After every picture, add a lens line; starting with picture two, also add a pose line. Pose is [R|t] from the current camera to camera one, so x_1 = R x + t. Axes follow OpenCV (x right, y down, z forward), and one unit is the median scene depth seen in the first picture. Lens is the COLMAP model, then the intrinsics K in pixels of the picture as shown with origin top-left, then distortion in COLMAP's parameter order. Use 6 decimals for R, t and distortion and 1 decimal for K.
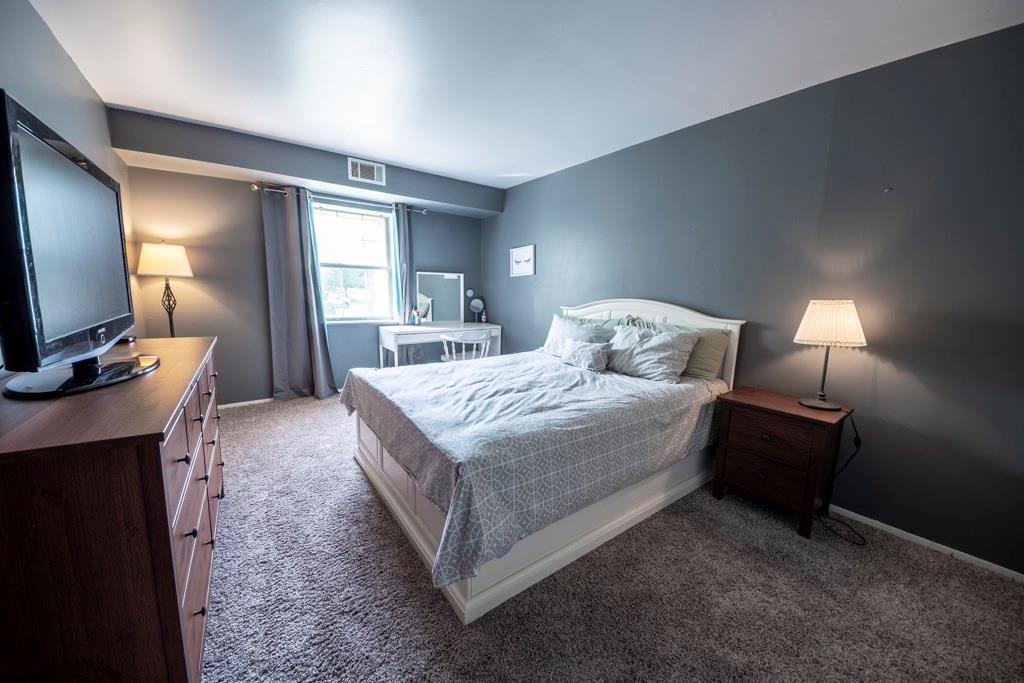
lens RADIAL K [[370.4, 0, 497.8], [0, 370.4, 340.8], [0, 0, 1]] dist [0.055570, -0.025353]
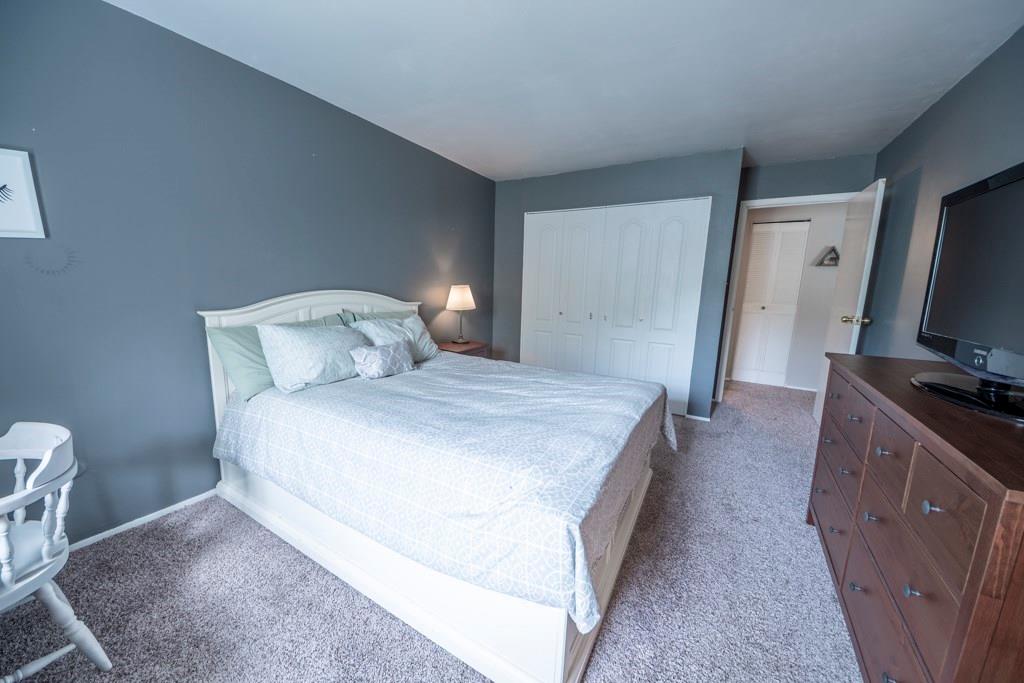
lens RADIAL K [[370.4, 0, 497.8], [0, 370.4, 340.8], [0, 0, 1]] dist [0.055570, -0.025353]
pose [[-0.422038, -0.169131, 0.890662, -0.659423], [0.102345, 0.967275, 0.232175, -0.186629], [-0.900783, 0.189141, -0.390917, 1.183653]]
